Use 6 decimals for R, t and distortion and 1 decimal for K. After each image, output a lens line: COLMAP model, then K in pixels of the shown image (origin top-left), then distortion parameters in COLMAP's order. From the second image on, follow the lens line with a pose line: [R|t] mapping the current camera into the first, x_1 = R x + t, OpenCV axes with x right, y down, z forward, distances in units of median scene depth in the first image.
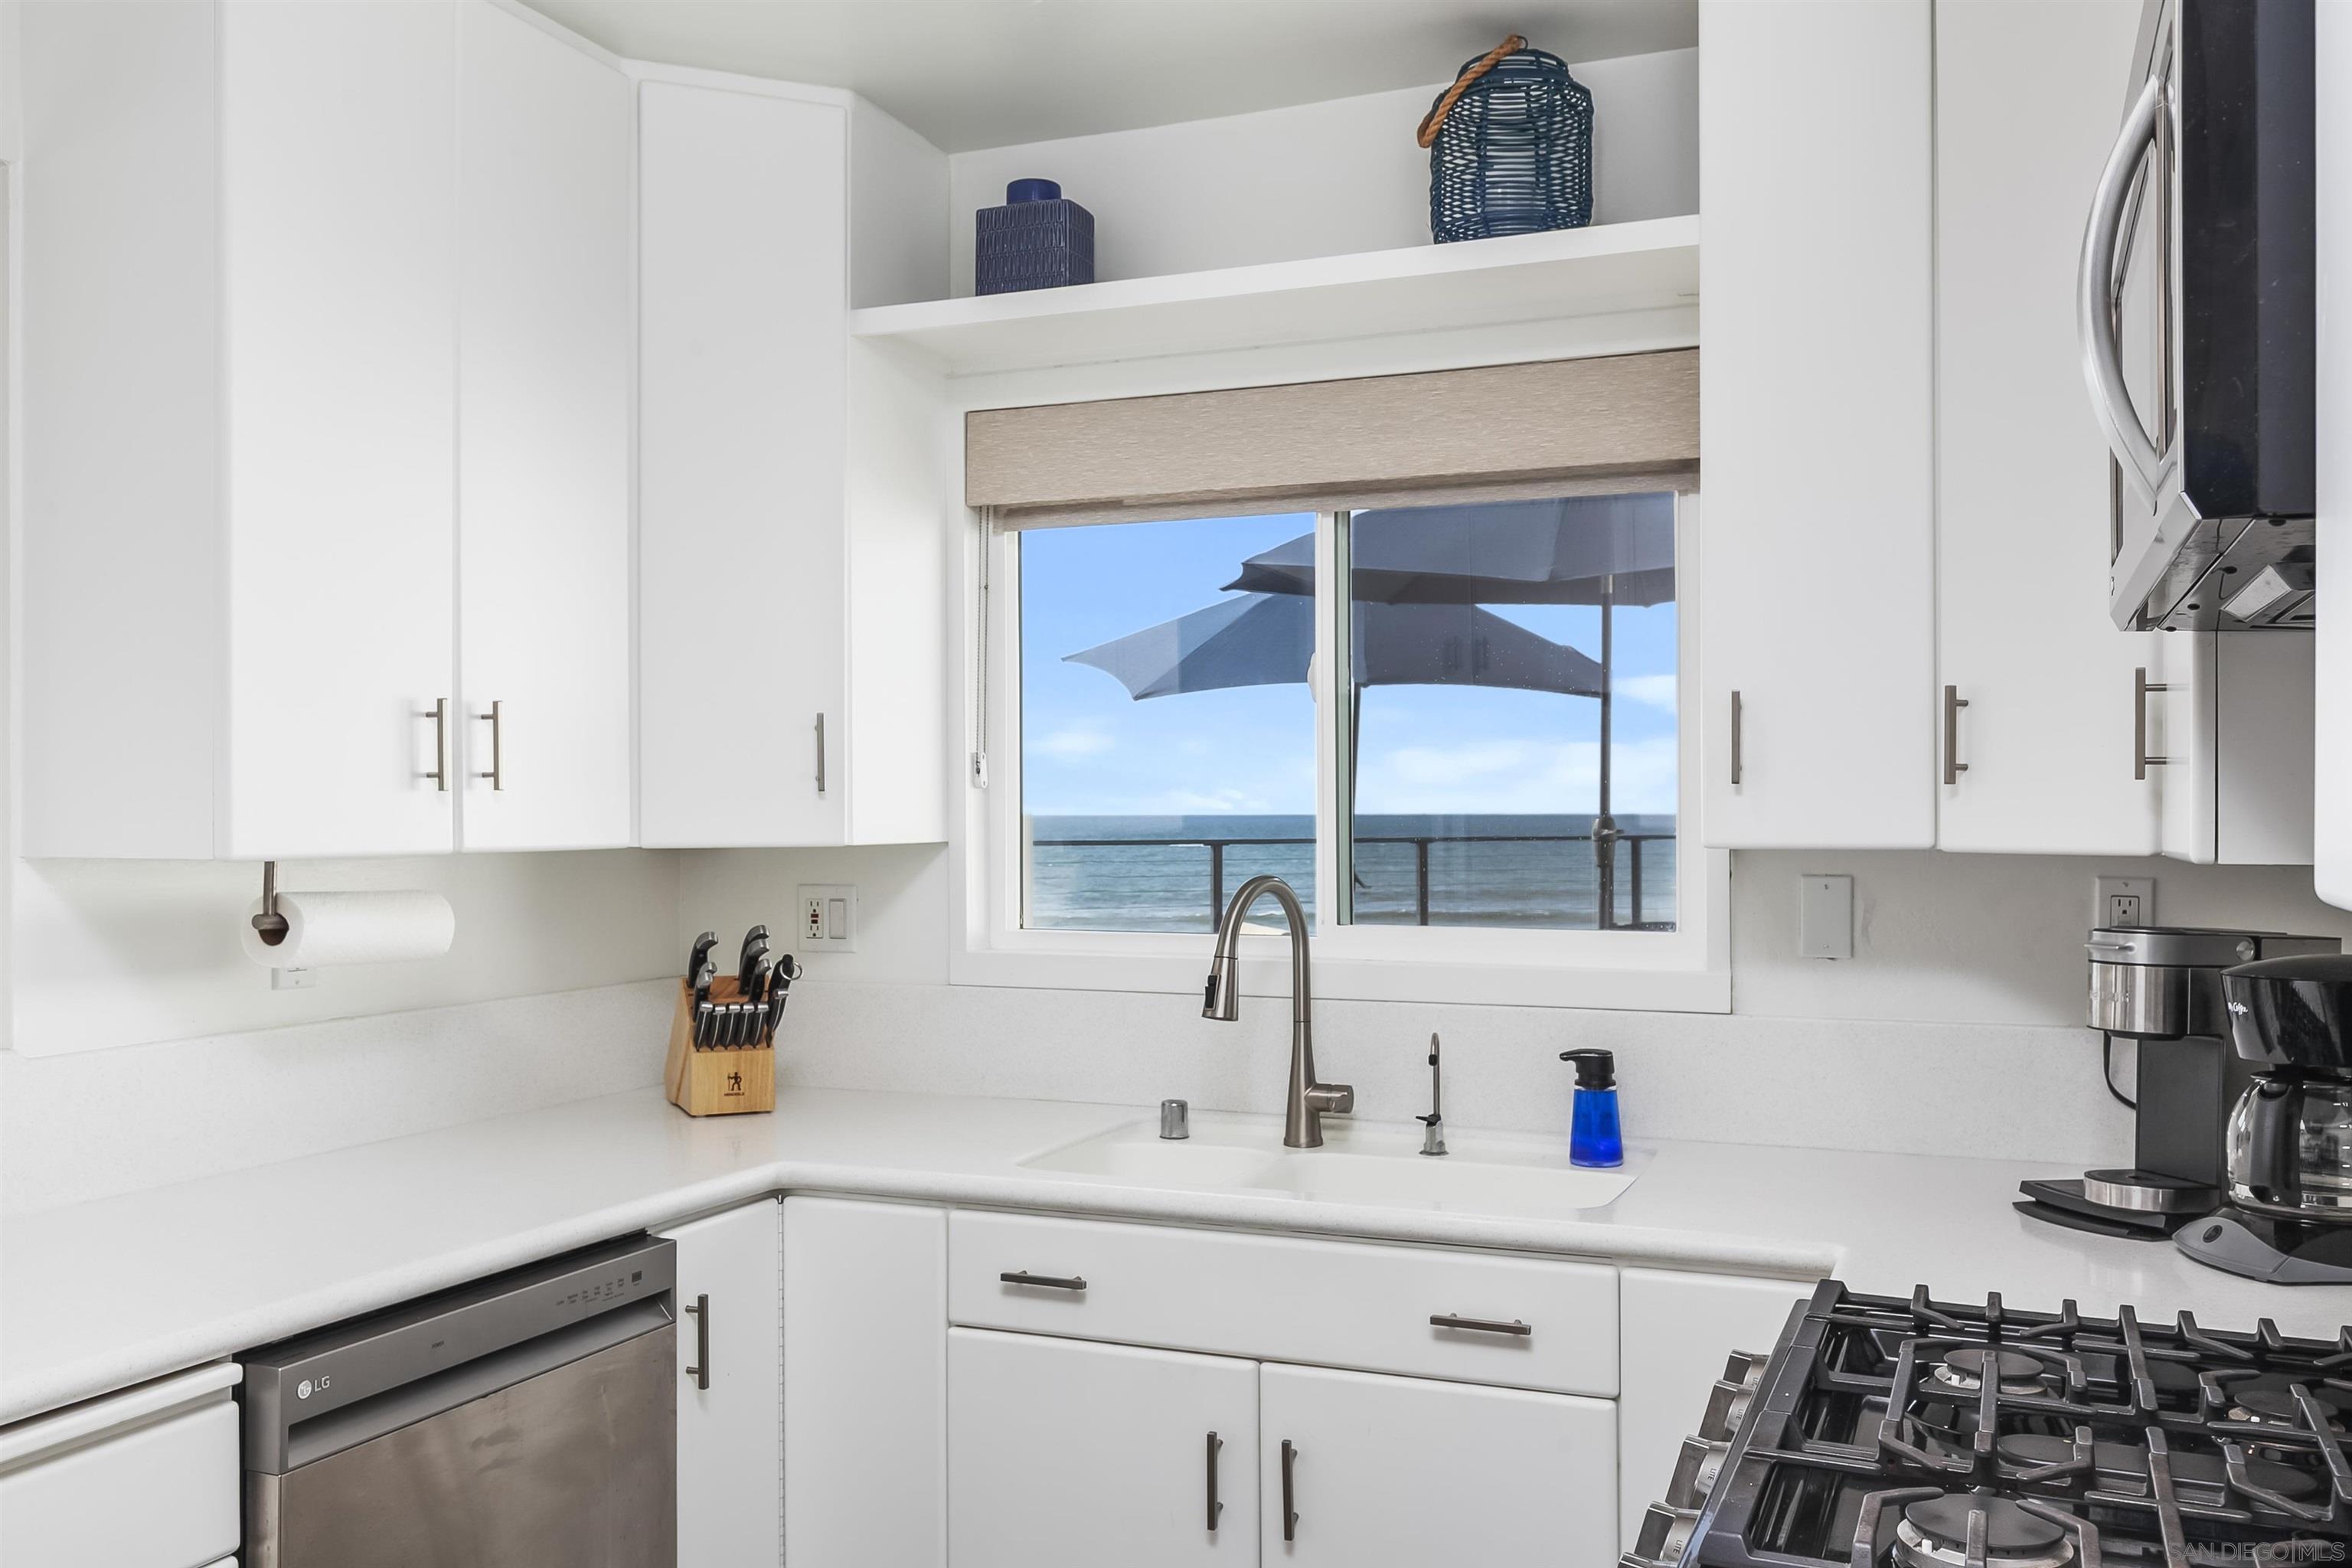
lens RADIAL K [[1912.8, 0, 1176.0], [0, 1912.8, 784.0], [0, 0, 1]] dist [0.003459, -0.010868]
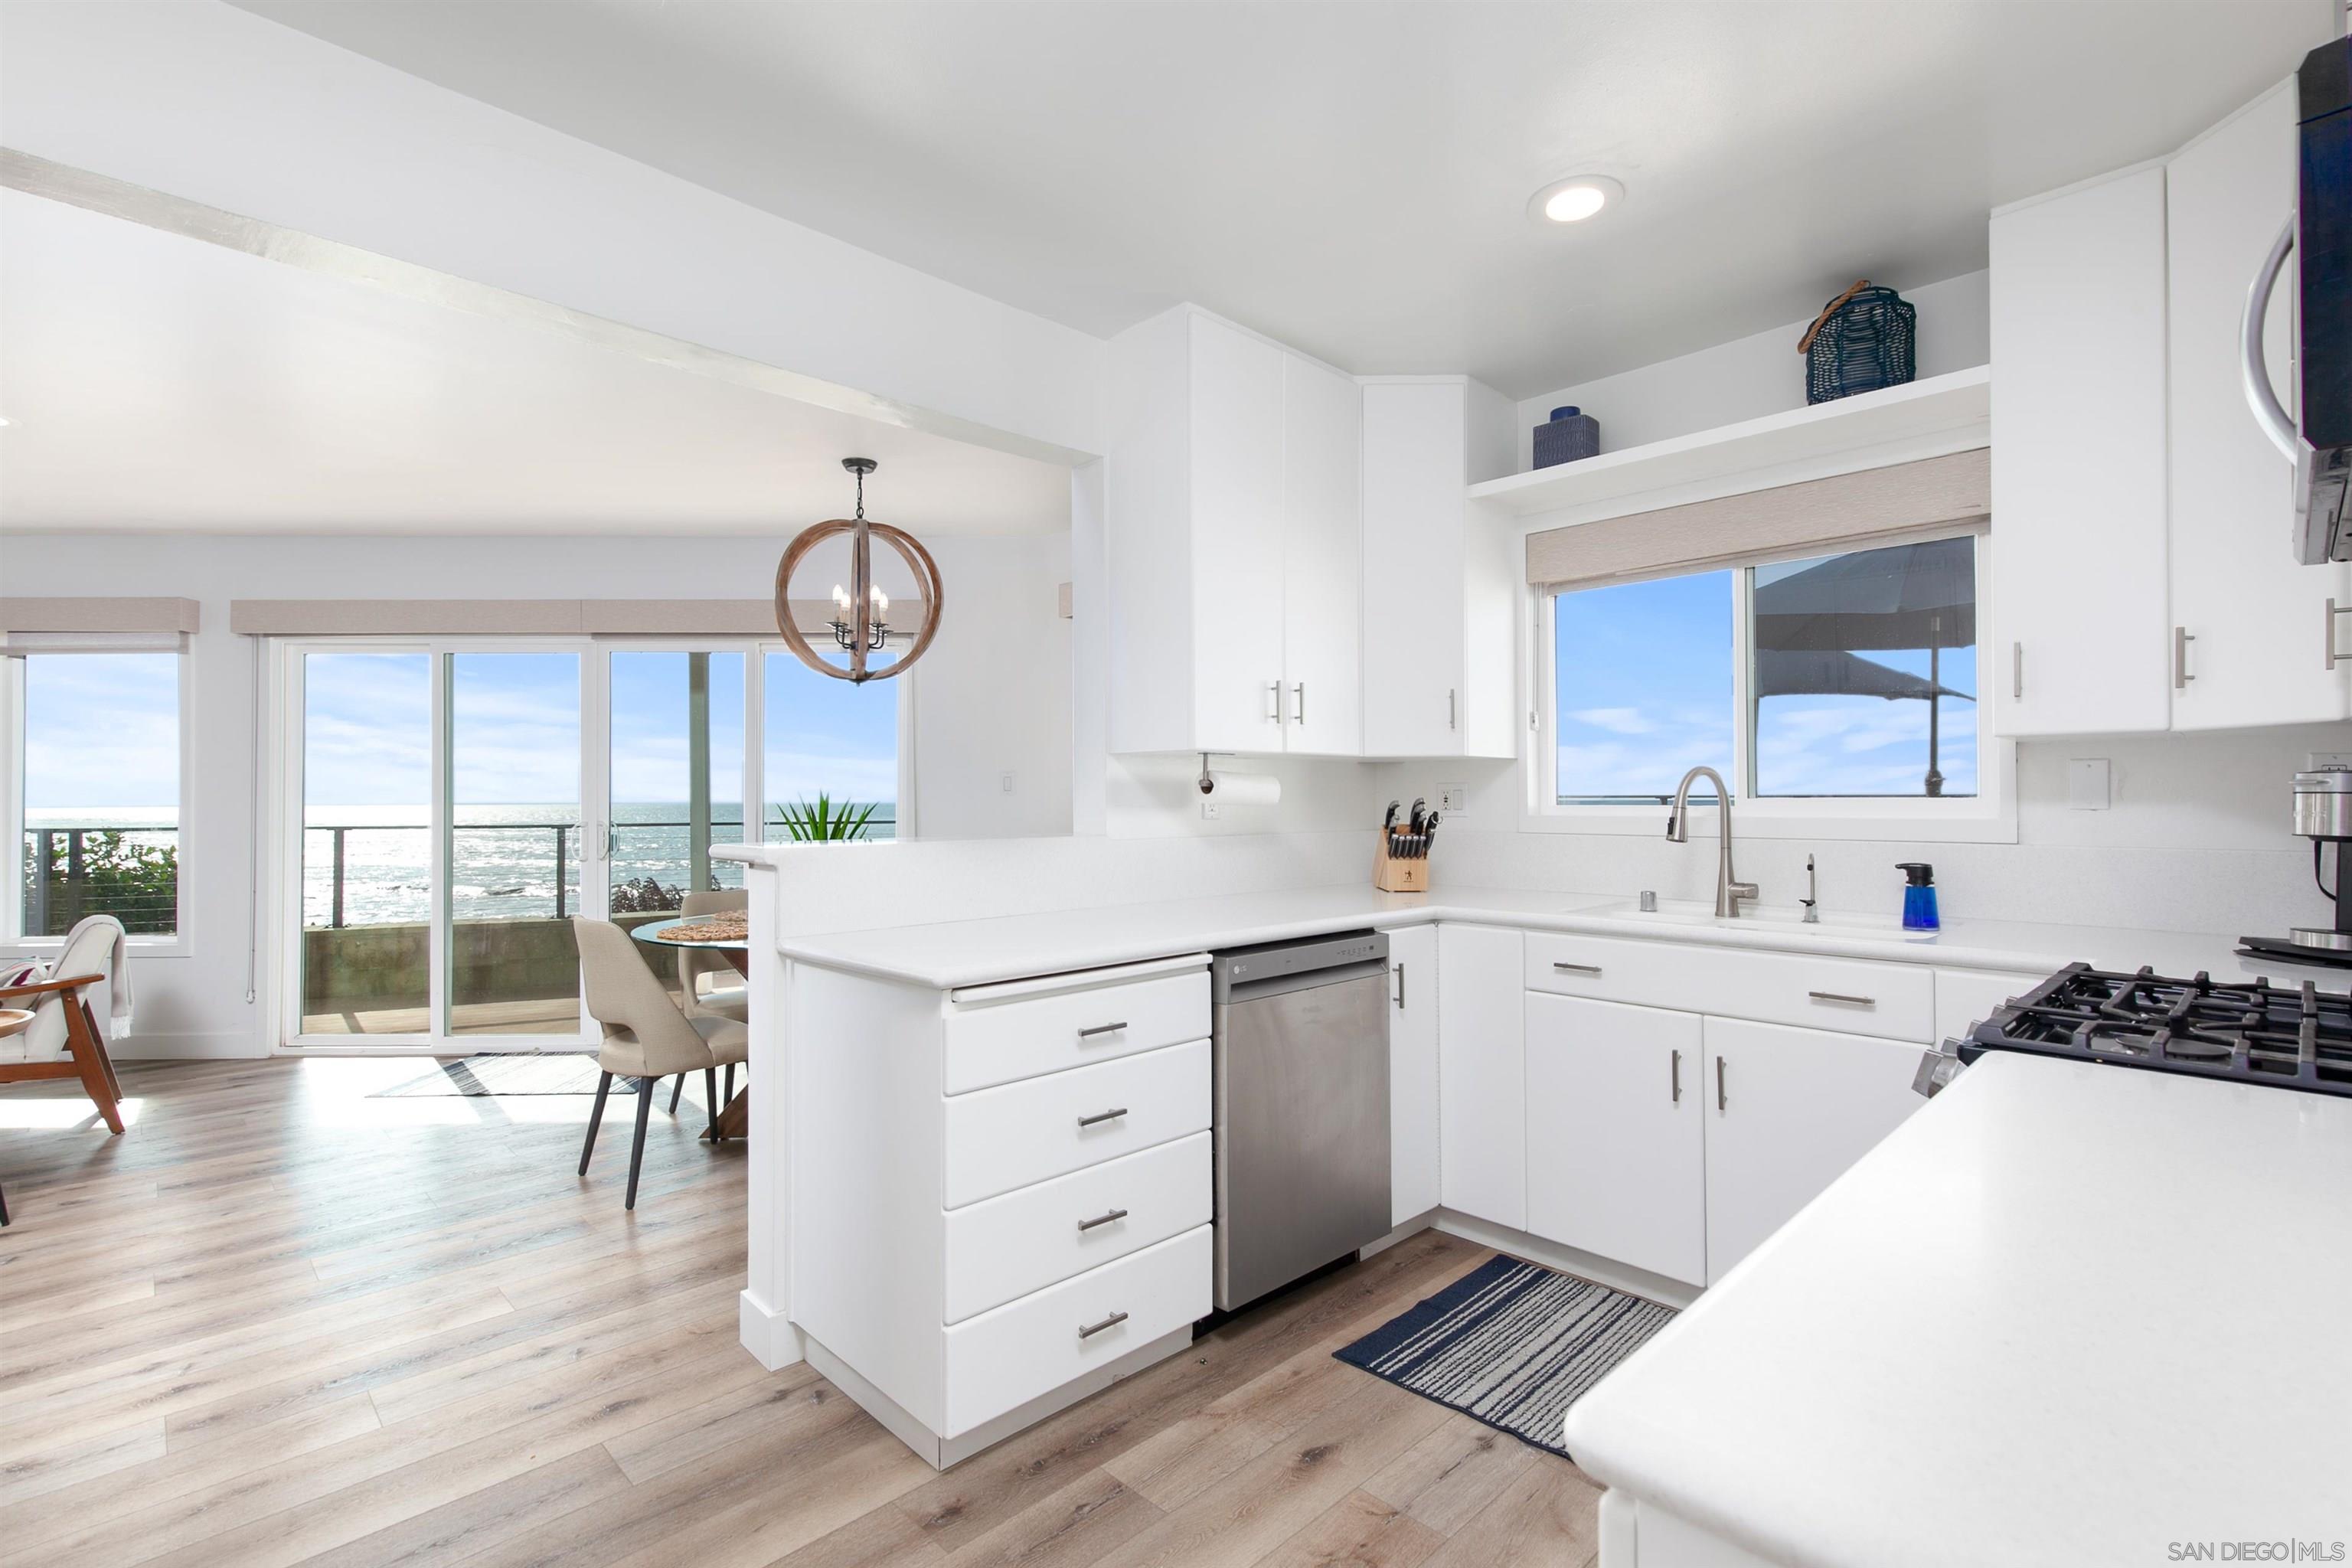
lens RADIAL K [[1062.8, 0, 1176.0], [0, 1062.8, 784.0], [0, 0, 1]] dist [0.004628, 0.000043]
pose [[0.920303, -0.003023, -0.391195, -0.019905], [-0.000533, 0.999960, -0.008982, 0.076913], [0.391206, 0.008475, 0.920264, -0.136985]]
